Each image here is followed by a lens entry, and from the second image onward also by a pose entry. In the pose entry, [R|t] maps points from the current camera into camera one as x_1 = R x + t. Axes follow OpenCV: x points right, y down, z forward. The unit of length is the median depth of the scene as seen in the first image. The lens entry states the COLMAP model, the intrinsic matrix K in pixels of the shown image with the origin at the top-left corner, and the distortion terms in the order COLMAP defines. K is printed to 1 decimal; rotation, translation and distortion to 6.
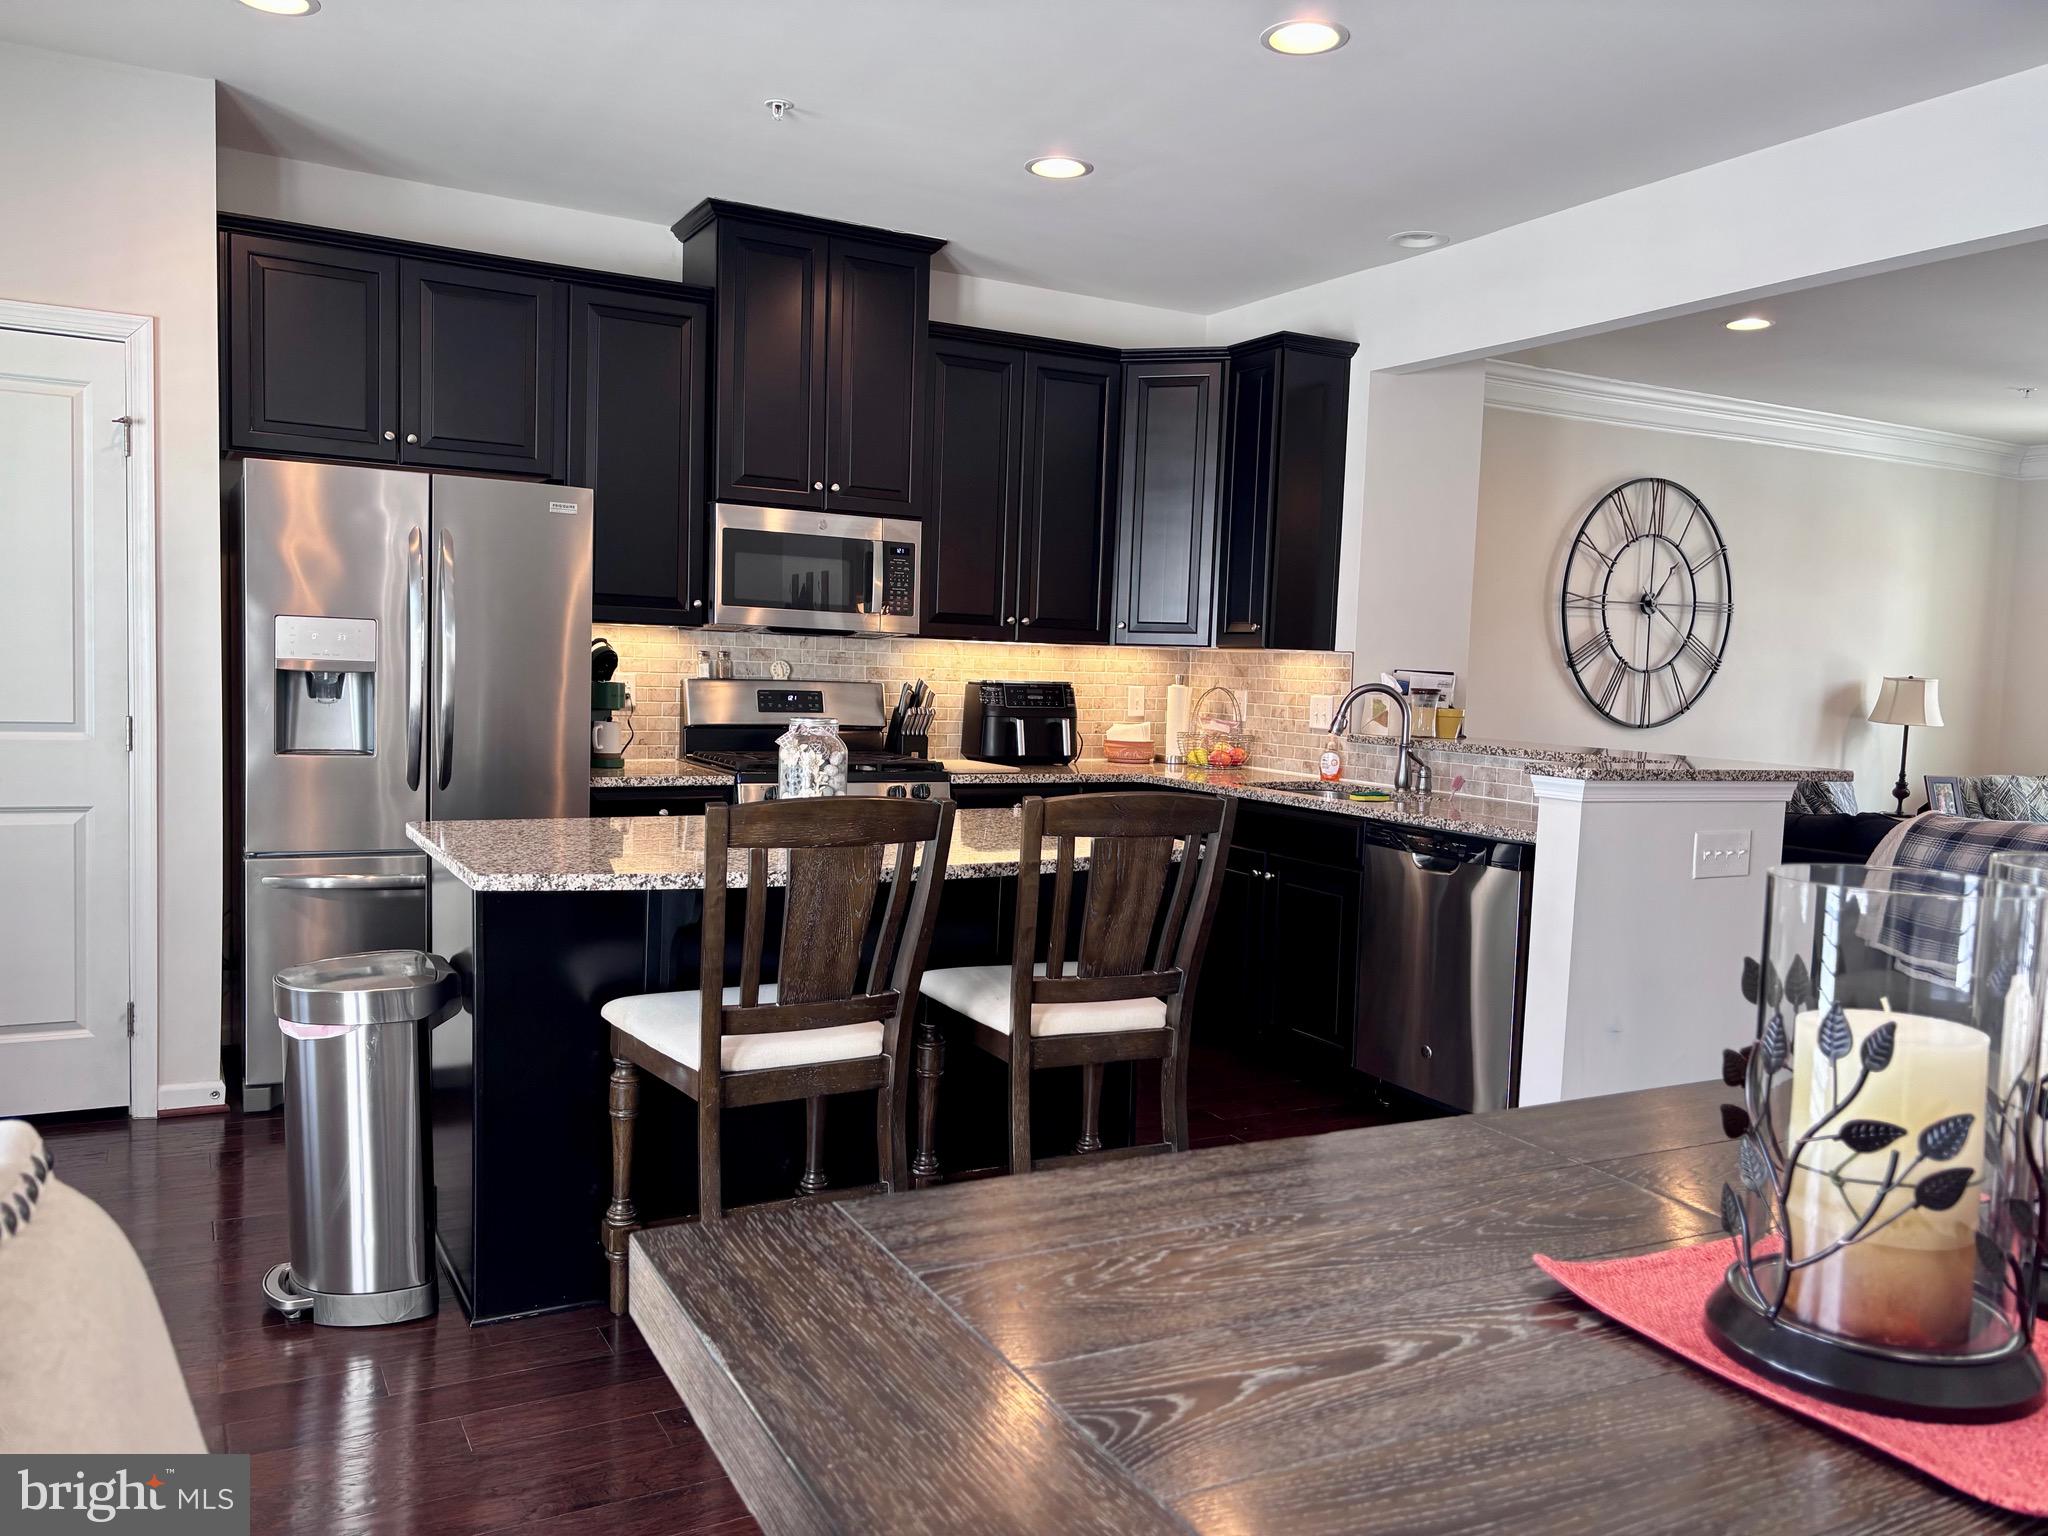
lens RADIAL K [[1540.7, 0, 1024.0], [0, 1540.7, 768.0], [0, 0, 1]] dist [0.103101, -0.152834]
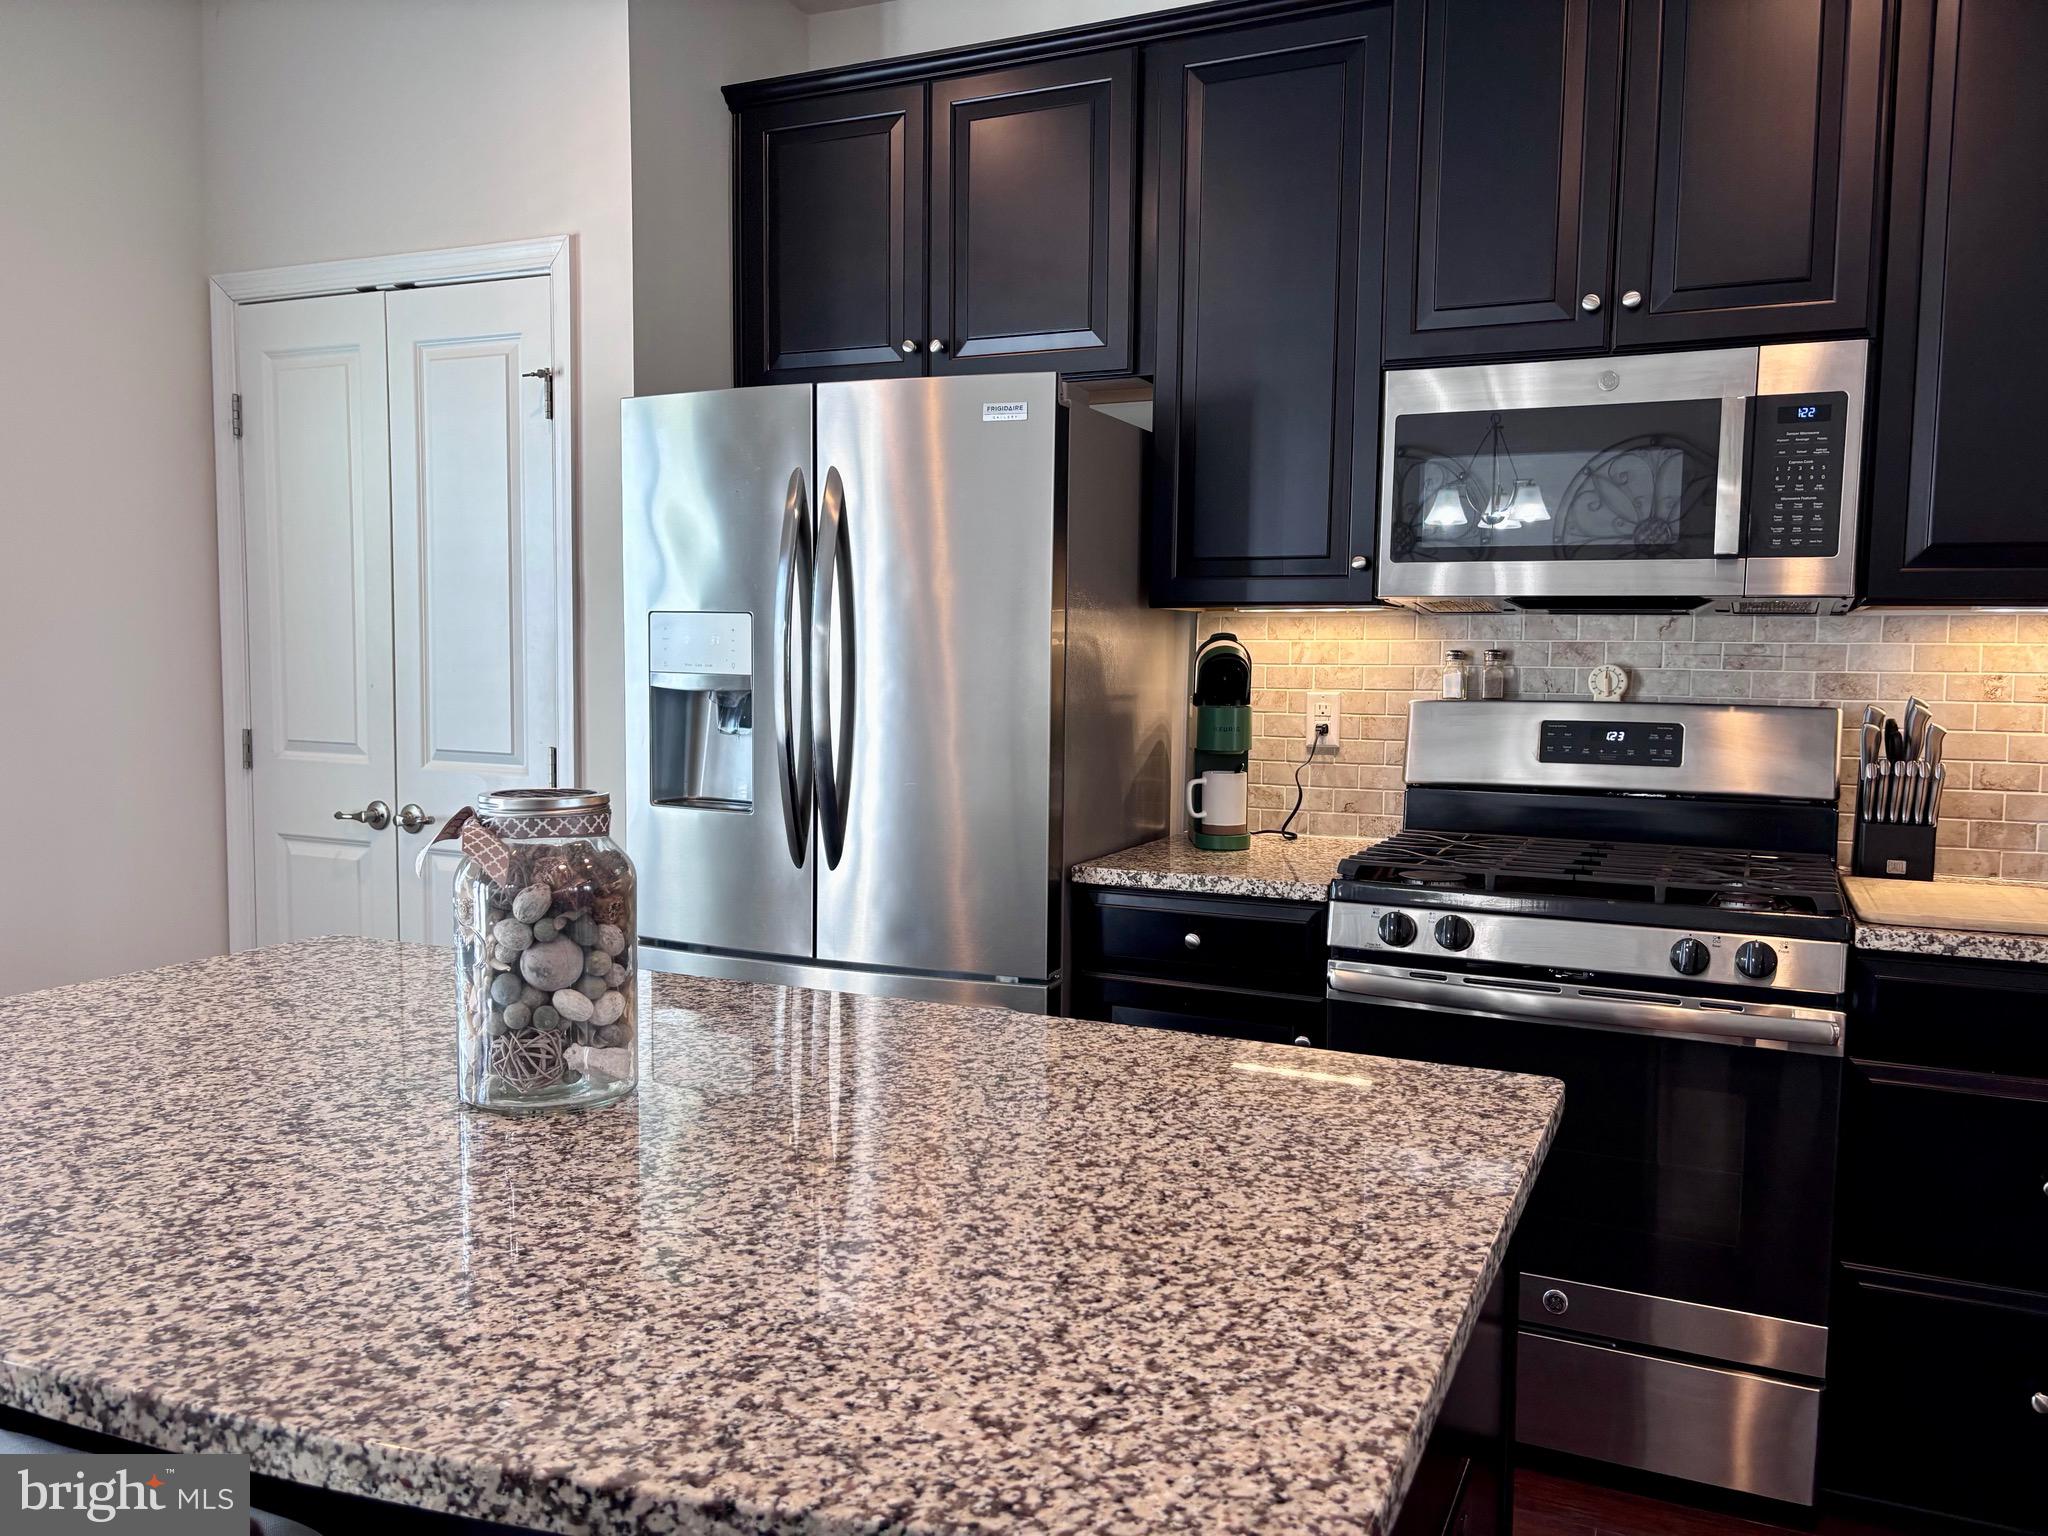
lens RADIAL K [[1561.6, 0, 1024.0], [0, 1561.6, 768.0], [0, 0, 1]] dist [0.026141, -0.005695]
pose [[0.583995, 0.034169, -0.811038, 0.154470], [-0.047493, 0.998840, 0.007884, -0.029140], [0.810367, 0.033915, 0.584941, 0.528157]]
